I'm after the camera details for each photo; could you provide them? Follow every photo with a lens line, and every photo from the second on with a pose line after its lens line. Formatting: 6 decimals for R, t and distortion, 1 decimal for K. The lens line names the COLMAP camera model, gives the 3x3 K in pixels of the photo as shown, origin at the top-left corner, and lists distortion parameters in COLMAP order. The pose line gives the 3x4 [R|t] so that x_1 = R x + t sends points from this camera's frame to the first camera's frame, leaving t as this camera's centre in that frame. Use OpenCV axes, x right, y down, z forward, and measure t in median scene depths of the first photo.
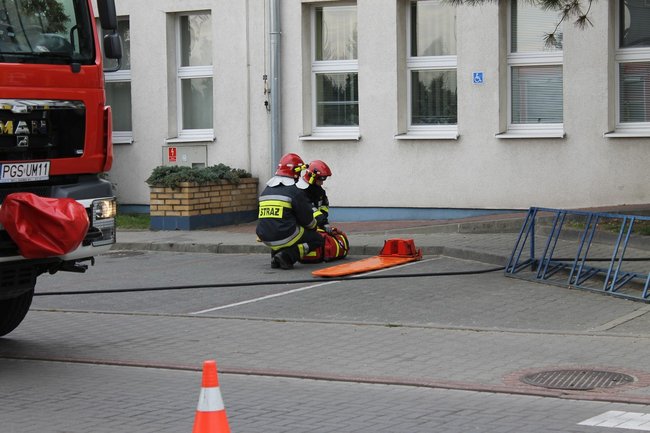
lens RADIAL K [[1578.5, 0, 325.0], [0, 1578.5, 216.5], [0, 0, 1]] dist [0.072125, 0.315829]
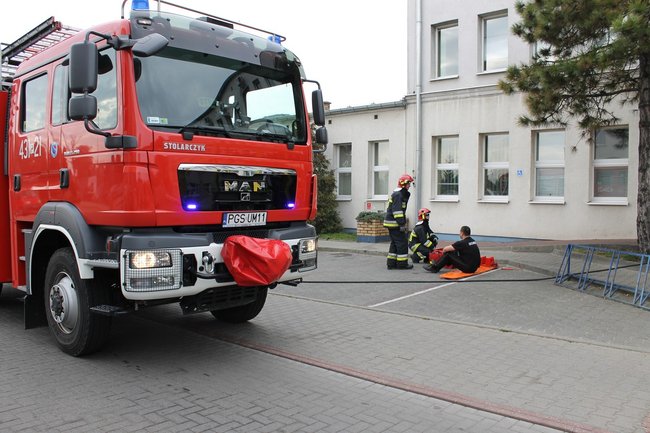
lens RADIAL K [[551.1, 0, 325.0], [0, 551.1, 216.5], [0, 0, 1]] dist [-0.179891, 0.181647]
pose [[0.982409, 0.031343, -0.184092, -0.018147], [-0.034730, 0.999281, -0.015205, -0.012868], [0.183483, 0.021331, 0.982791, 0.274017]]
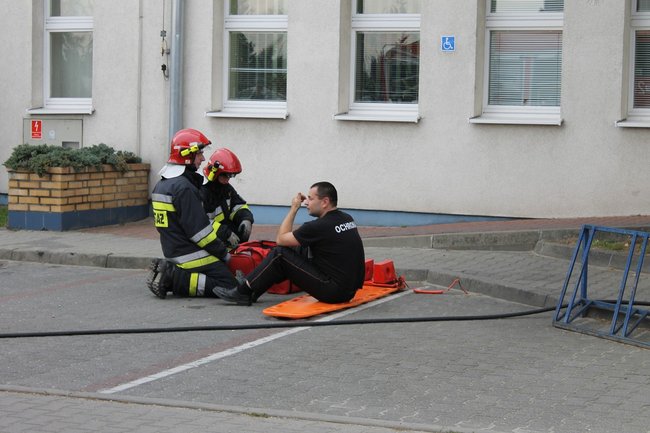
lens RADIAL K [[1578.5, 0, 325.0], [0, 1578.5, 216.5], [0, 0, 1]] dist [0.072125, 0.315829]
pose [[0.993942, 0.027189, 0.106490, -0.041349], [-0.028554, 0.999528, 0.011318, -0.010438], [-0.106132, -0.014290, 0.994249, 0.235497]]
